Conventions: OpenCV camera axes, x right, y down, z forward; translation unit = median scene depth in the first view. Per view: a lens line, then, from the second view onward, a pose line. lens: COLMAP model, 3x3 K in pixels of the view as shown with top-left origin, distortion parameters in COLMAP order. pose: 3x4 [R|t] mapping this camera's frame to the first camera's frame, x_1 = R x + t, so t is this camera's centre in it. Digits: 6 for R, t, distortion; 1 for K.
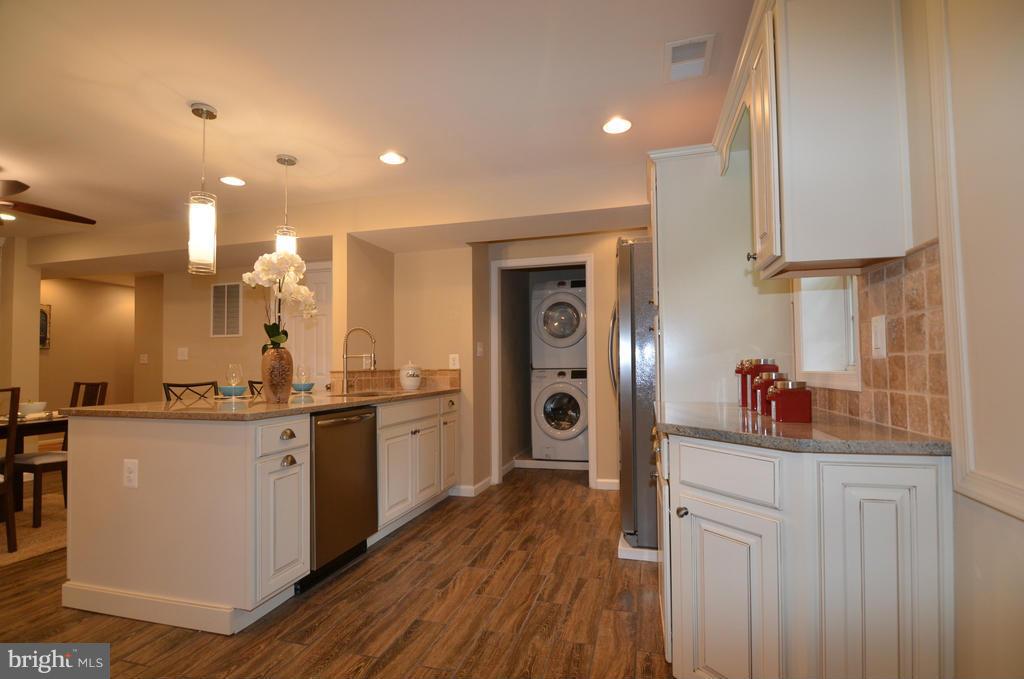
lens RADIAL K [[494.5, 0, 511.5], [0, 494.5, 353.2], [0, 0, 1]] dist [-0.008499, -0.008116]
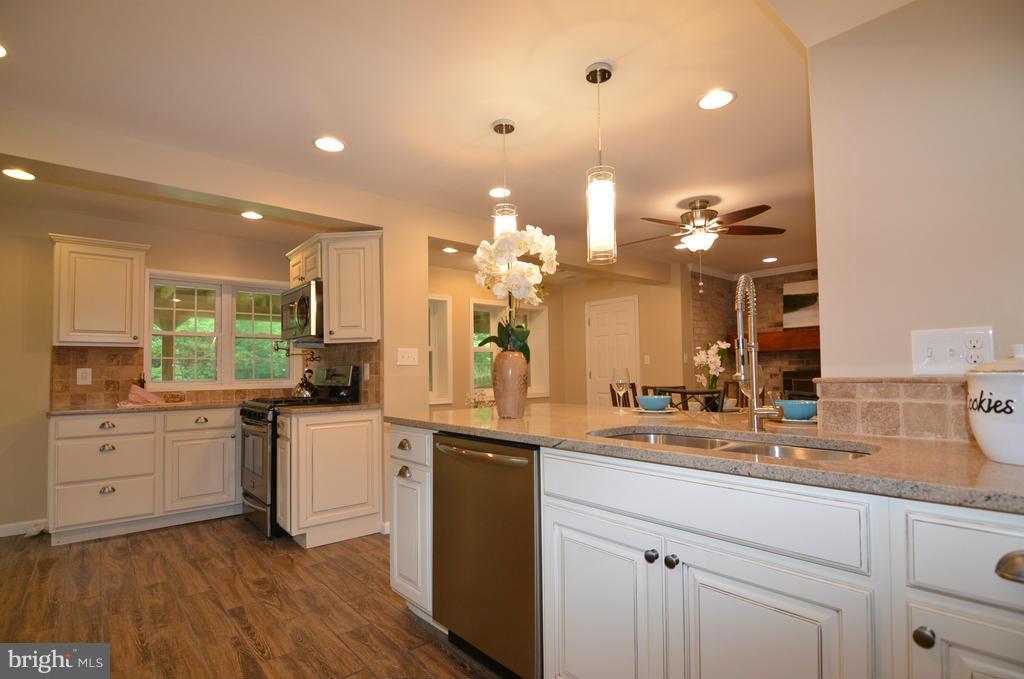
lens RADIAL K [[494.5, 0, 509.7], [0, 494.5, 351.7], [0, 0, 1]] dist [-0.008499, -0.008116]
pose [[-0.554846, -0.017157, -0.831776, 0.205144], [0.043128, 0.997850, -0.049351, 0.030520], [0.830834, -0.063255, -0.552913, 1.400544]]
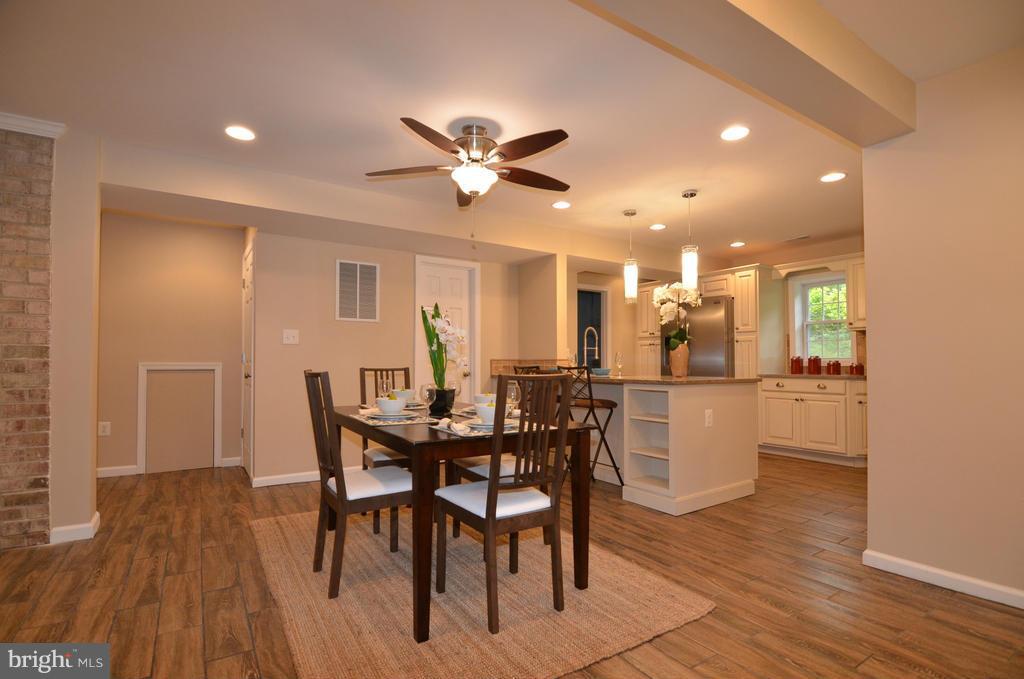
lens RADIAL K [[494.5, 0, 511.0], [0, 494.5, 352.9], [0, 0, 1]] dist [-0.008499, -0.008116]
pose [[0.654633, 0.025108, 0.755530, -1.980374], [-0.027370, 0.999580, -0.009504, 0.049305], [-0.755451, -0.014457, 0.655046, 0.341363]]
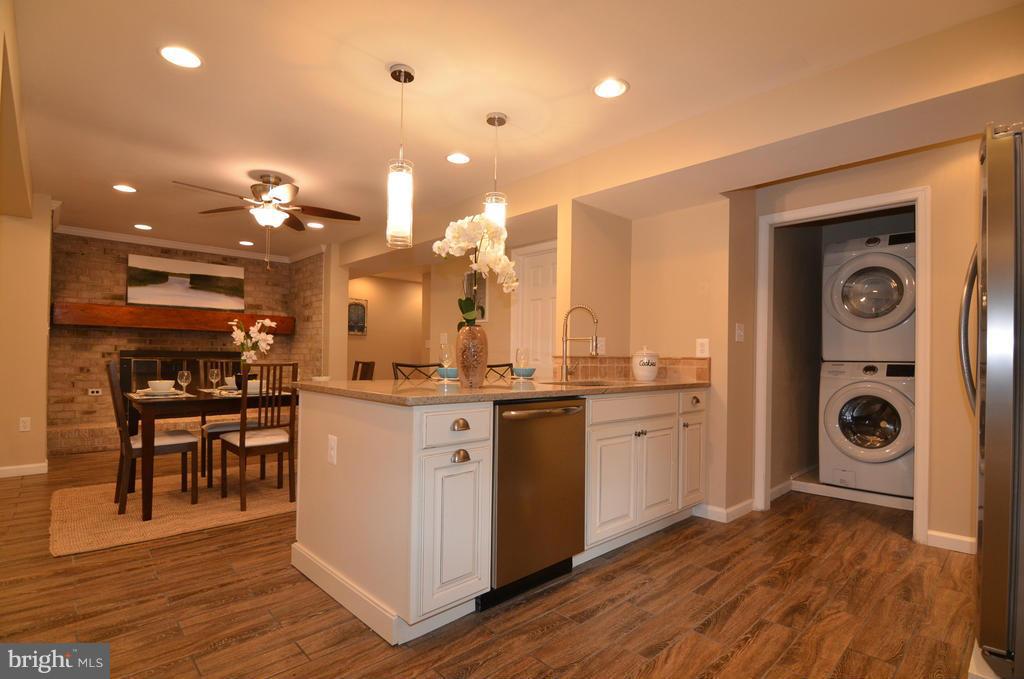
lens RADIAL K [[494.5, 0, 510.8], [0, 494.5, 353.8], [0, 0, 1]] dist [-0.008499, -0.008116]
pose [[0.857301, 0.018941, -0.514466, 0.042677], [-0.009550, 0.999736, 0.020892, 0.019720], [0.514726, -0.012998, 0.857256, 0.260398]]
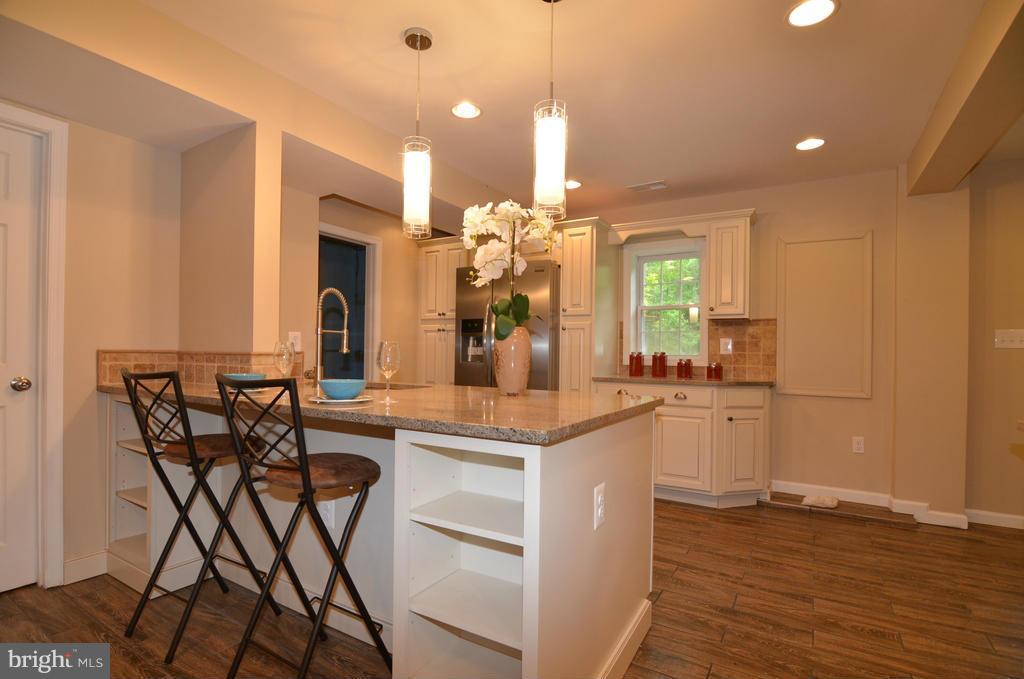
lens RADIAL K [[494.5, 0, 509.9], [0, 494.5, 355.7], [0, 0, 1]] dist [-0.008499, -0.008116]
pose [[0.265918, 0.008087, 0.963962, -1.186500], [-0.043658, 0.999040, 0.003662, 0.033385], [-0.963007, -0.043058, 0.266016, 0.763803]]
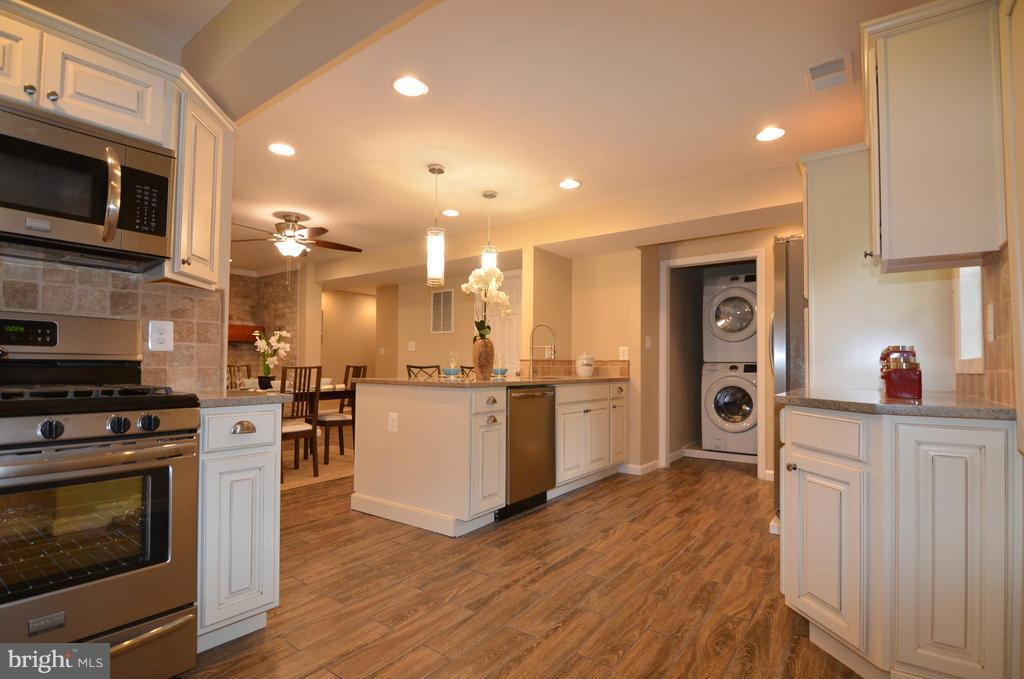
lens RADIAL K [[494.5, 0, 511.1], [0, 494.5, 353.4], [0, 0, 1]] dist [-0.008499, -0.008116]
pose [[0.933800, 0.008785, -0.357688, 0.071915], [-0.007513, 0.999960, 0.004946, 0.021069], [0.357717, -0.001931, 0.933828, -0.215701]]
